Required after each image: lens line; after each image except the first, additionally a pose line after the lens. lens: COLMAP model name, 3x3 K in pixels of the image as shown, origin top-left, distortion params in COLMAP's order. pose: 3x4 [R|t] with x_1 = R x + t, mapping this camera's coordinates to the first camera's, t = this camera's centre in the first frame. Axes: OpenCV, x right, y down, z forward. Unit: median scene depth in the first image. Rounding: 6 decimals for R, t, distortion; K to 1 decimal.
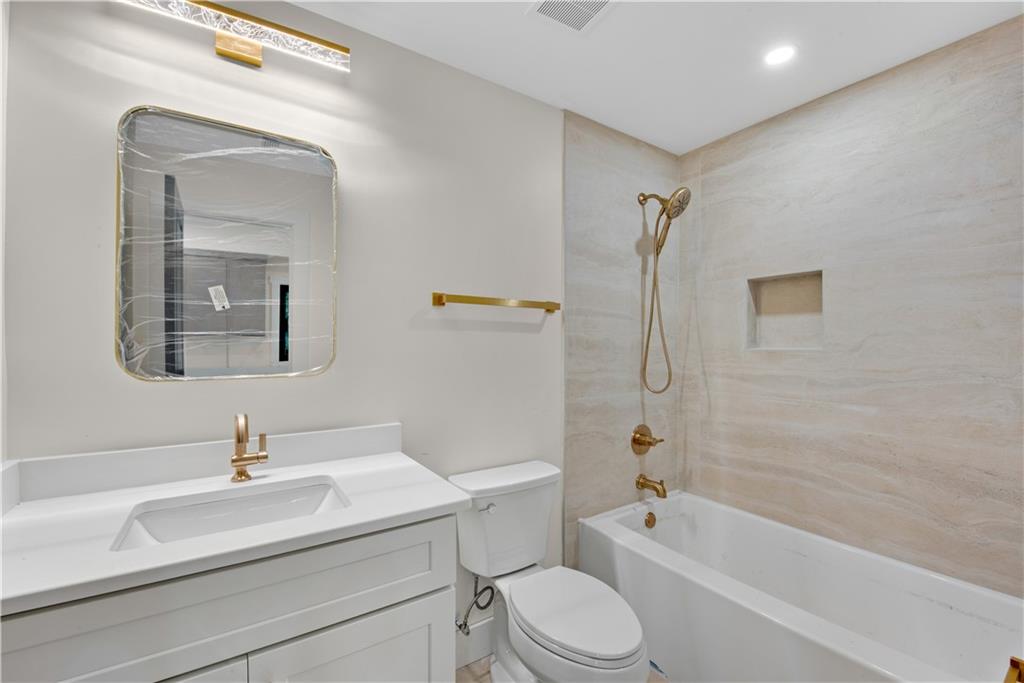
lens RADIAL K [[449.3, 0, 512.0], [0, 449.3, 341.5], [0, 0, 1]] dist [0.000583, 0.000088]
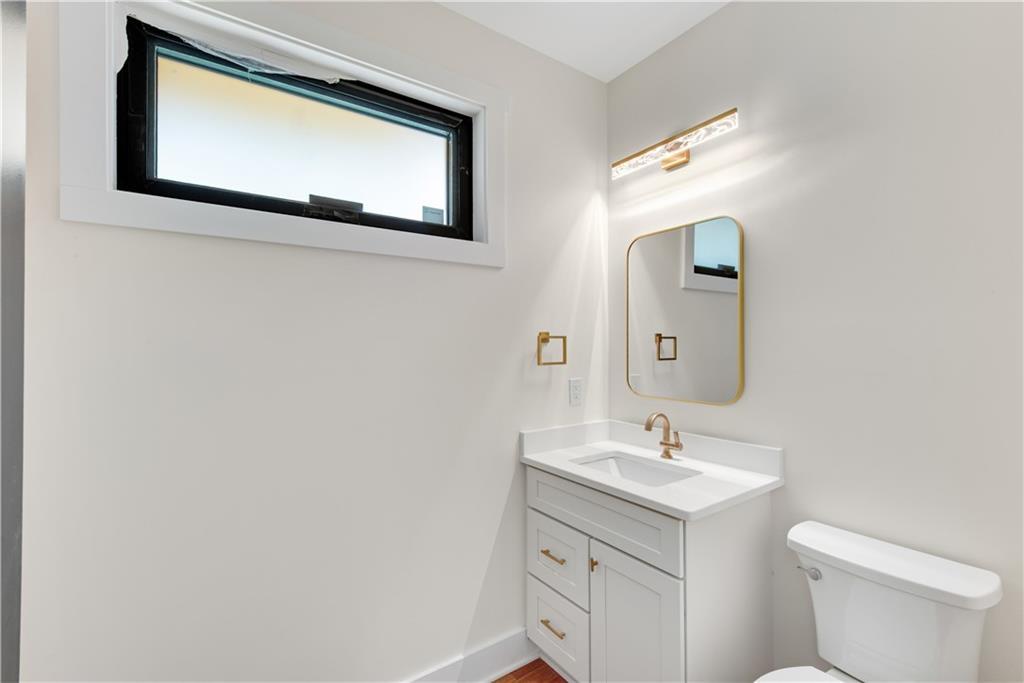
lens RADIAL K [[451.2, 0, 512.0], [0, 451.2, 341.5], [0, 0, 1]] dist [-0.000453, -0.000031]
pose [[0.031784, -0.020917, -0.999276, 0.829360], [-0.010176, 0.999722, -0.021251, -0.030313], [0.999443, 0.010844, 0.031562, 0.443003]]
